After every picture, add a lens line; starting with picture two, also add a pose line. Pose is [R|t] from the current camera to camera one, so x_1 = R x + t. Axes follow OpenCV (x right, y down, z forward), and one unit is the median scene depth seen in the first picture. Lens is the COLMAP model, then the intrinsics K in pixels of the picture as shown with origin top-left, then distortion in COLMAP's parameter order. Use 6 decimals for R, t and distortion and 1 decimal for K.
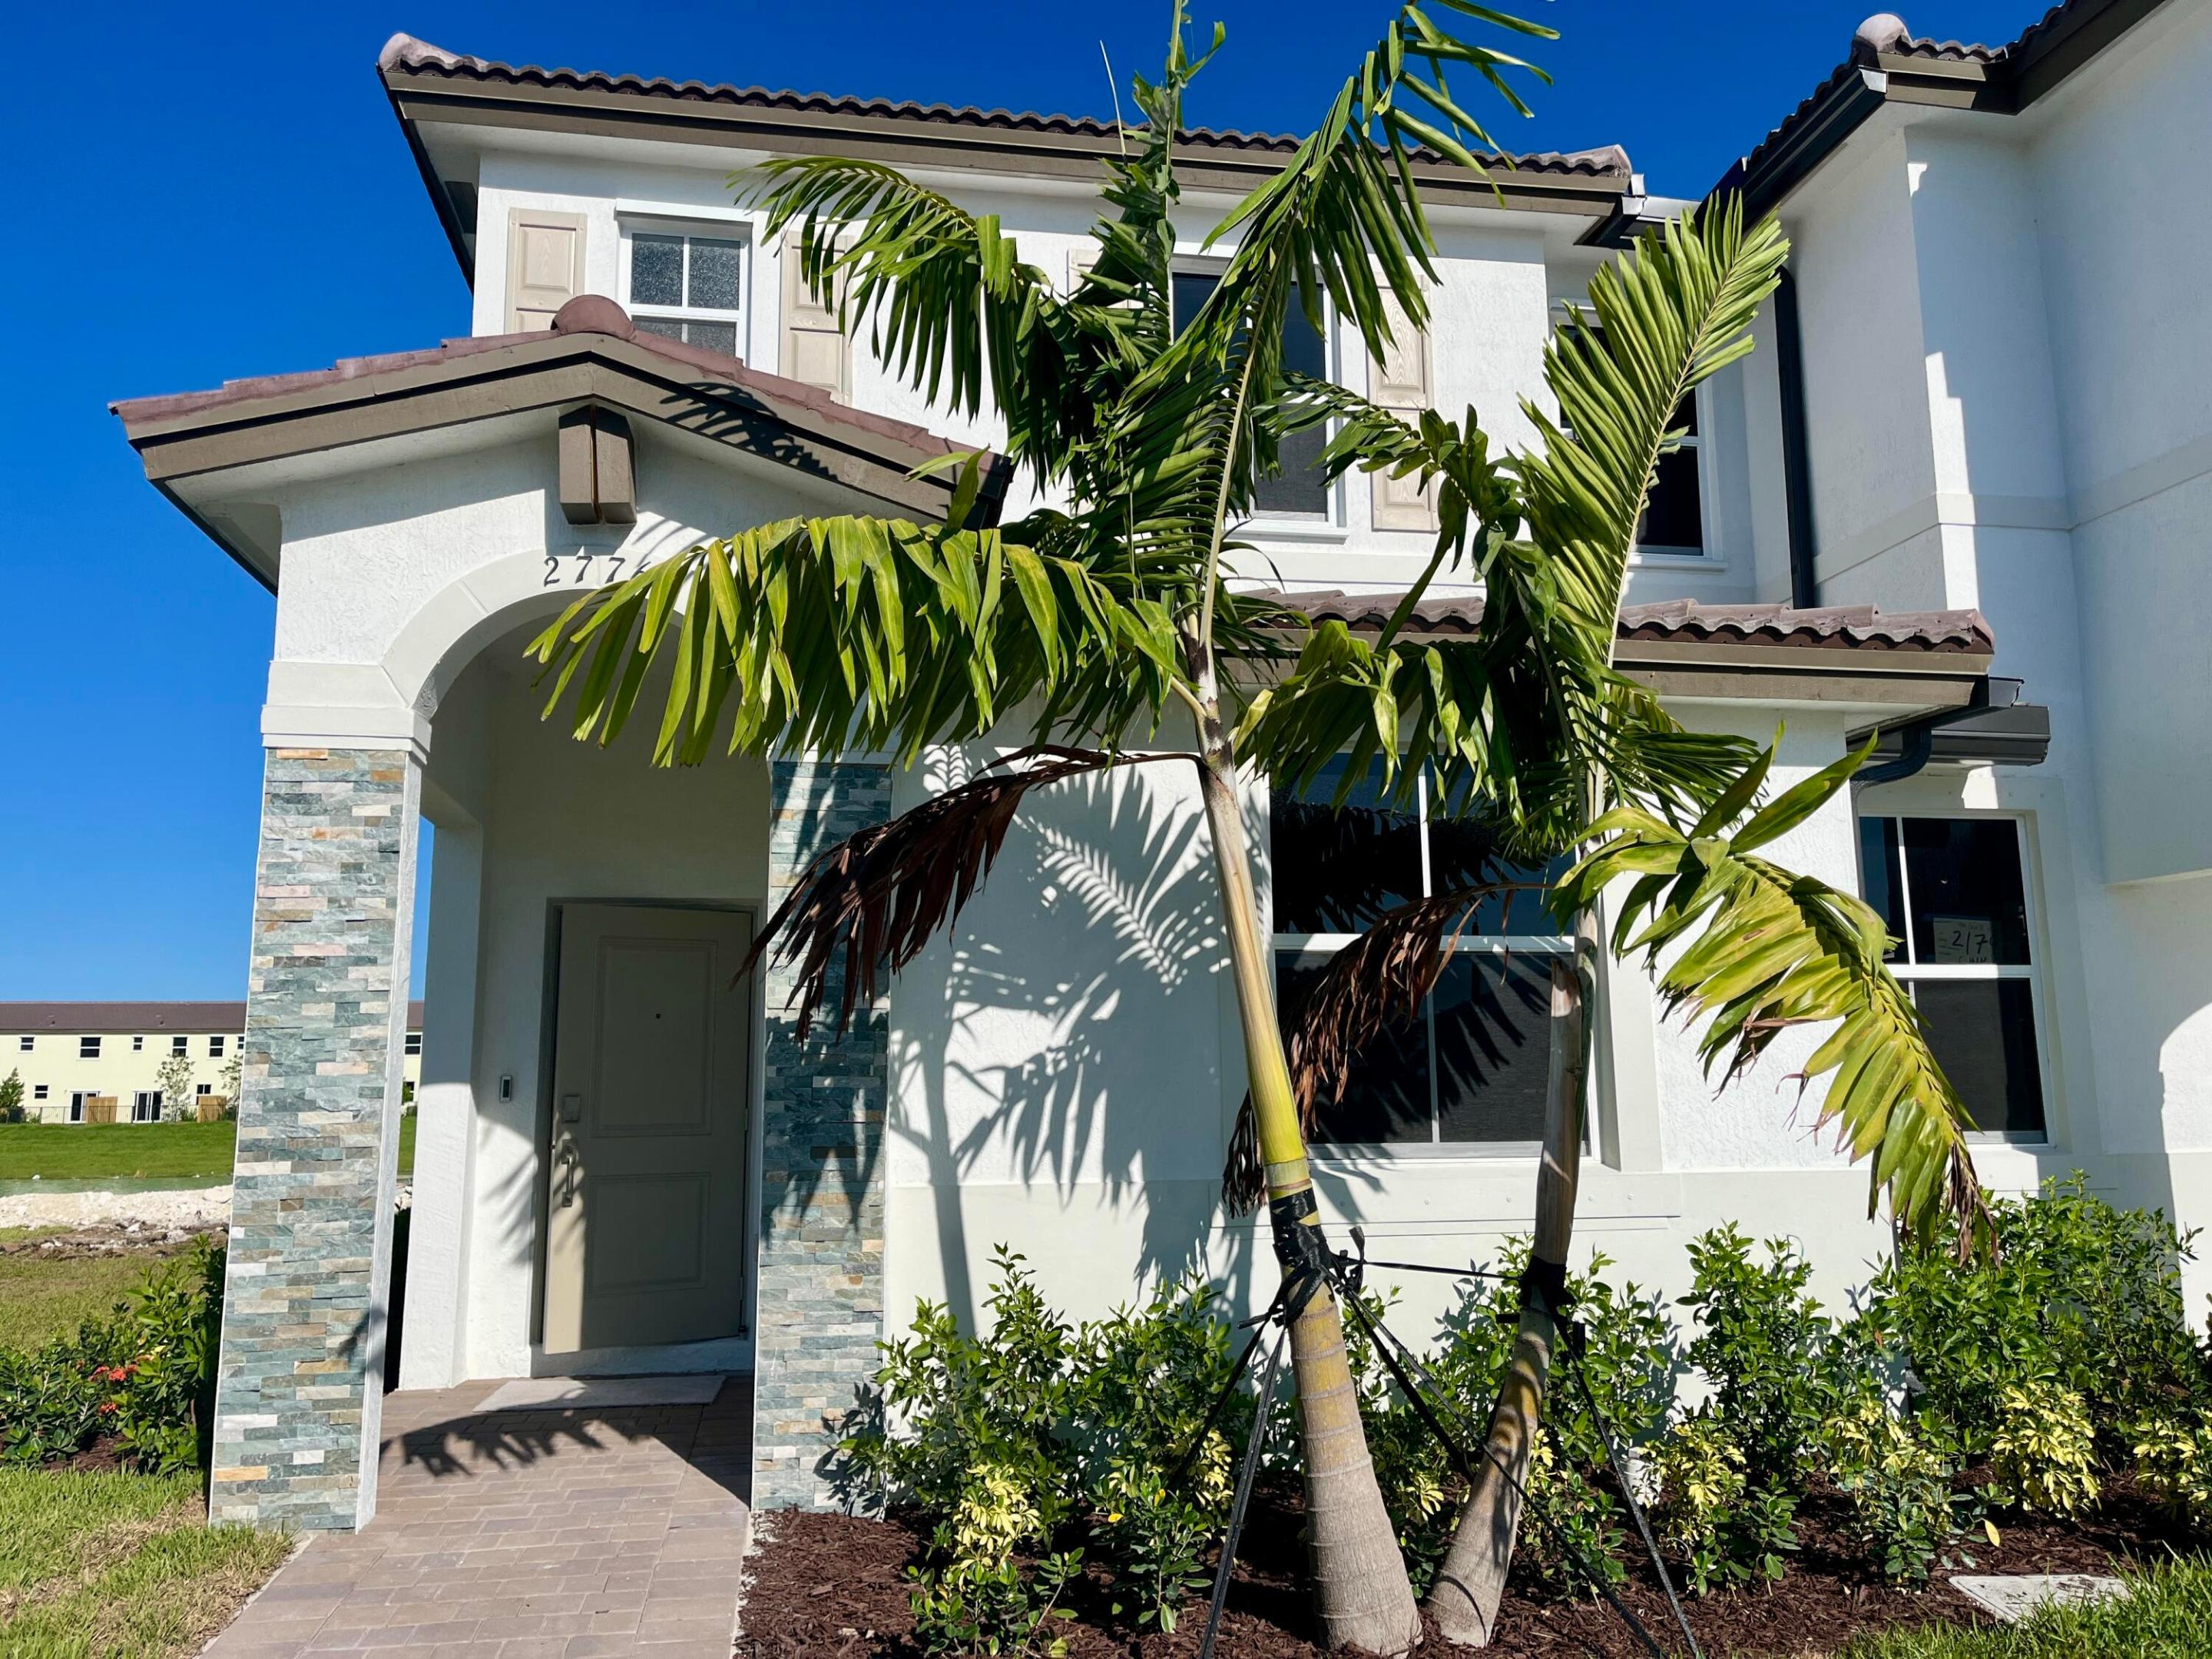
lens RADIAL K [[1674.9, 0, 1092.8], [0, 1674.9, 828.1], [0, 0, 1]] dist [0.067091, -0.087770]
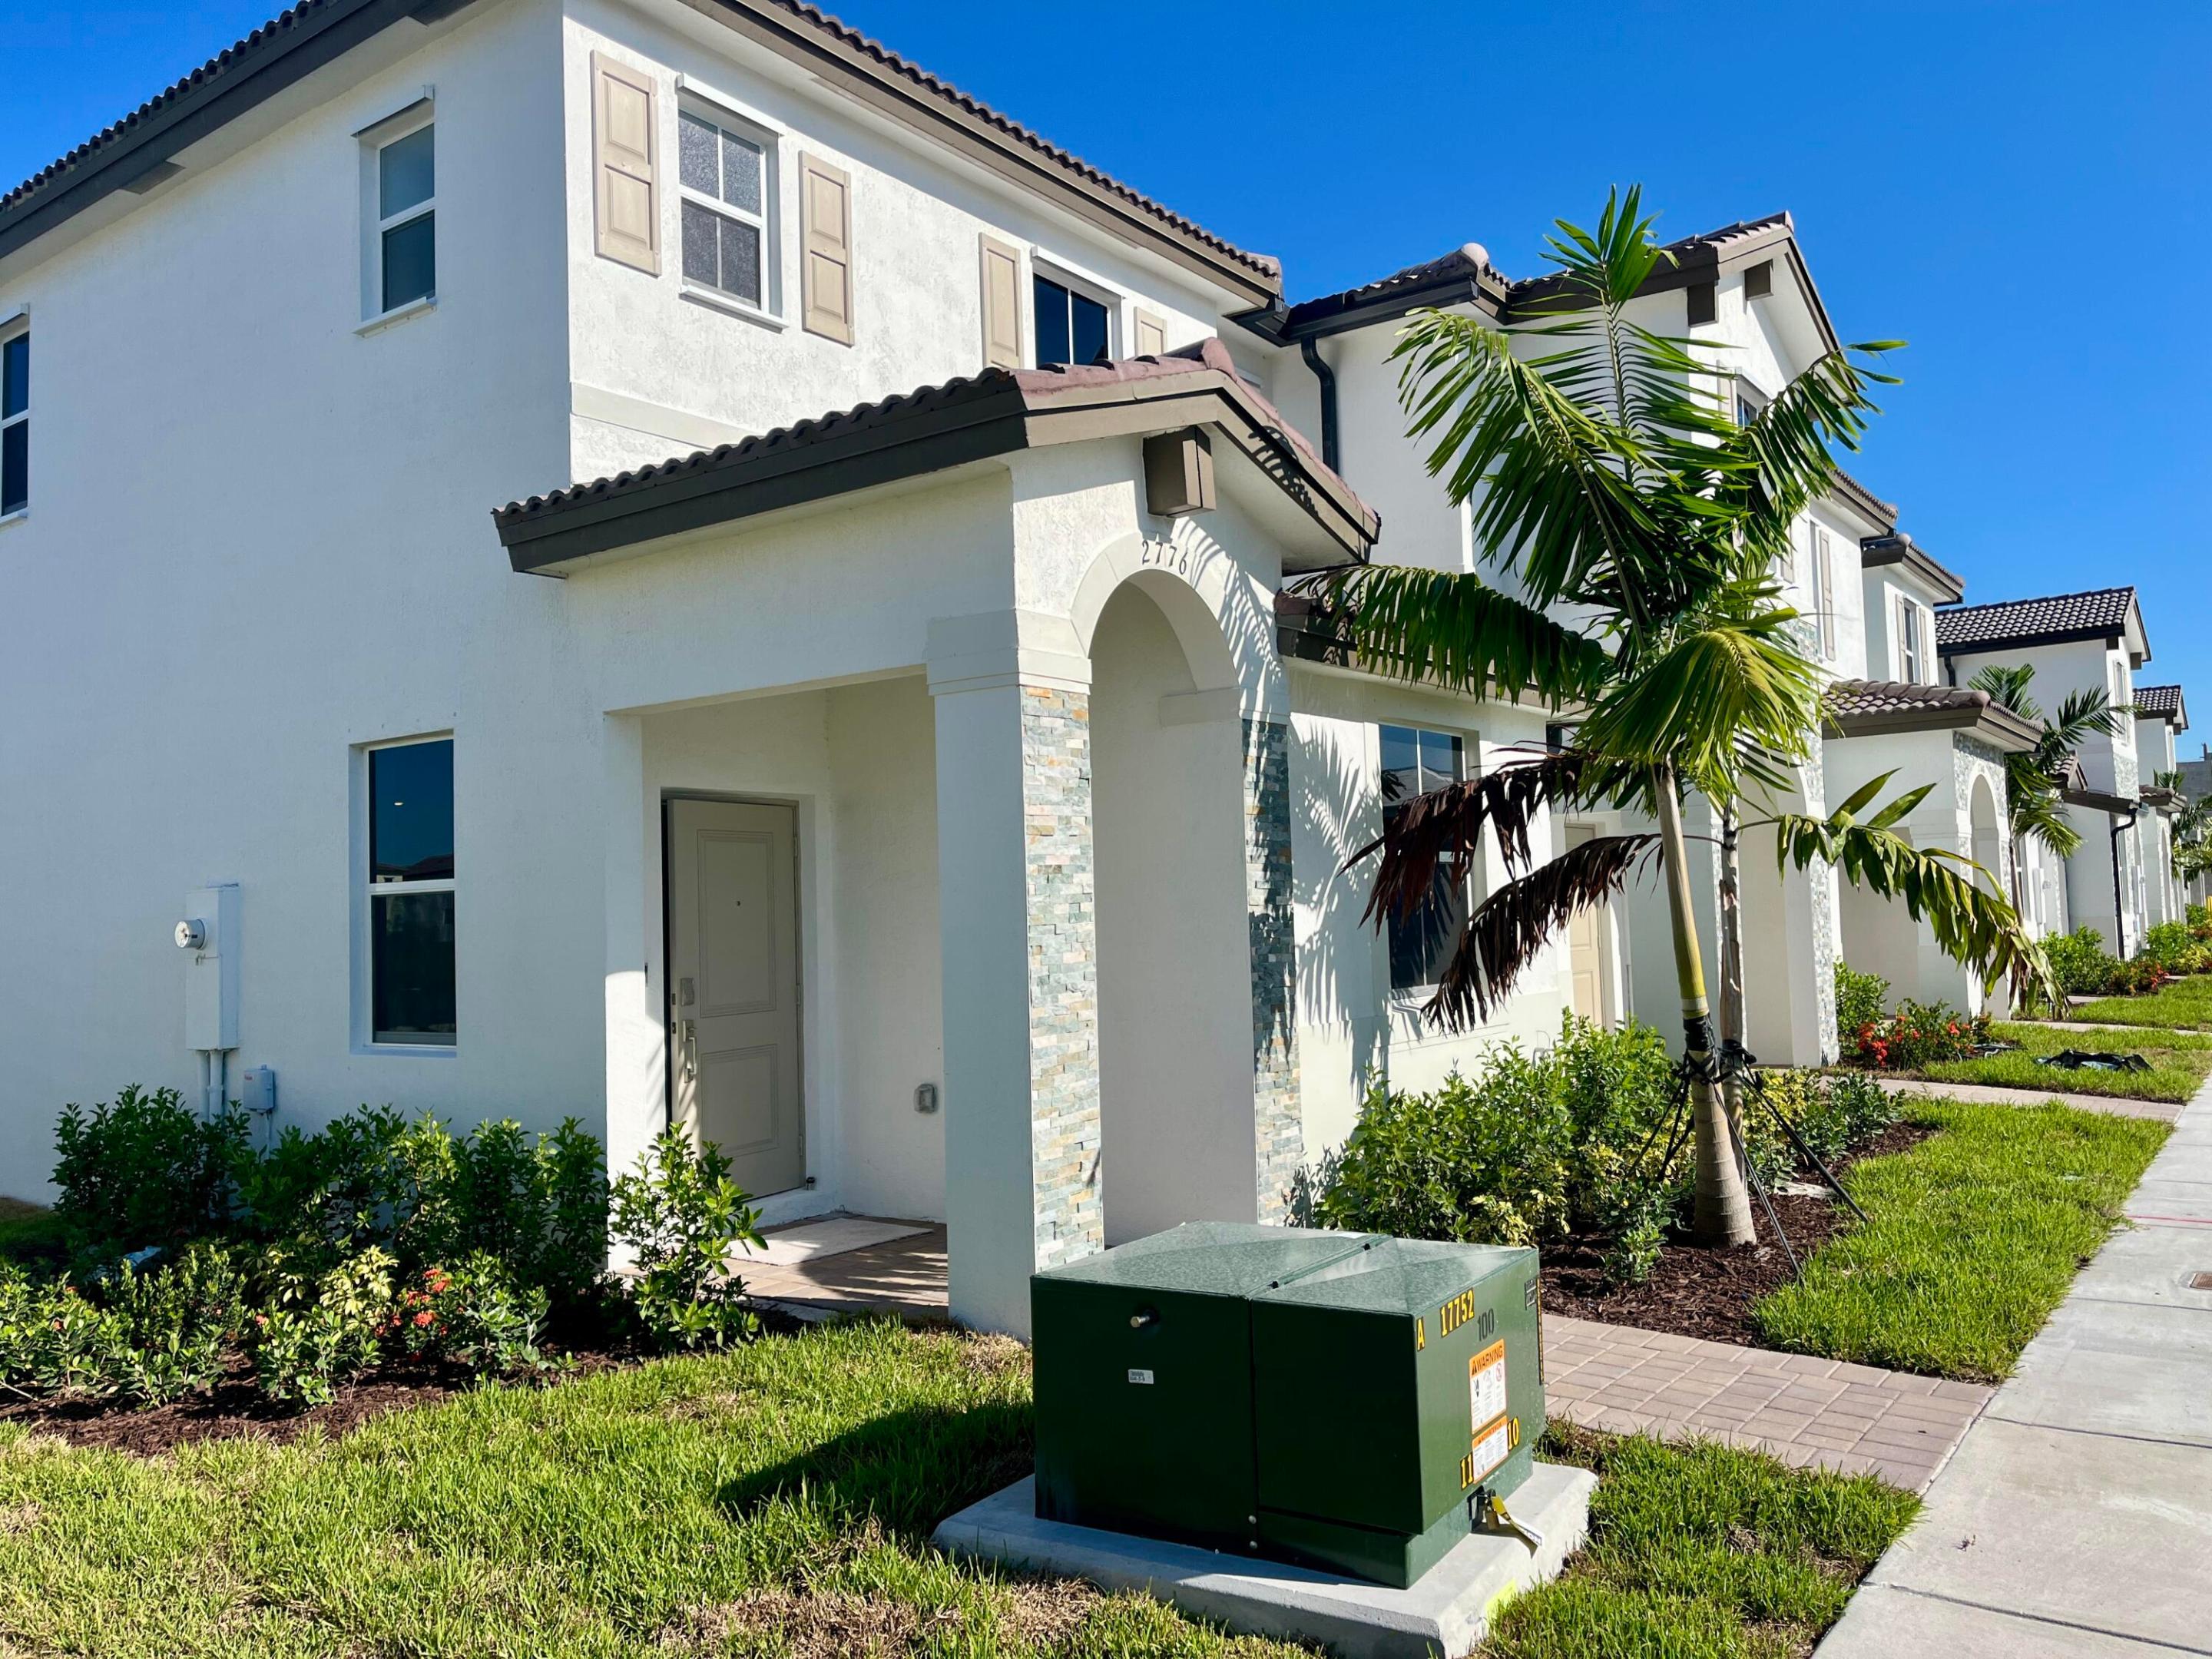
lens RADIAL K [[1674.9, 0, 1112.4], [0, 1674.9, 814.4], [0, 0, 1]] dist [0.067091, -0.087770]
pose [[0.726251, 0.032819, 0.686646, -1.191263], [-0.089929, 0.994812, 0.047568, -0.018785], [-0.681522, -0.096296, 0.725434, 0.112241]]
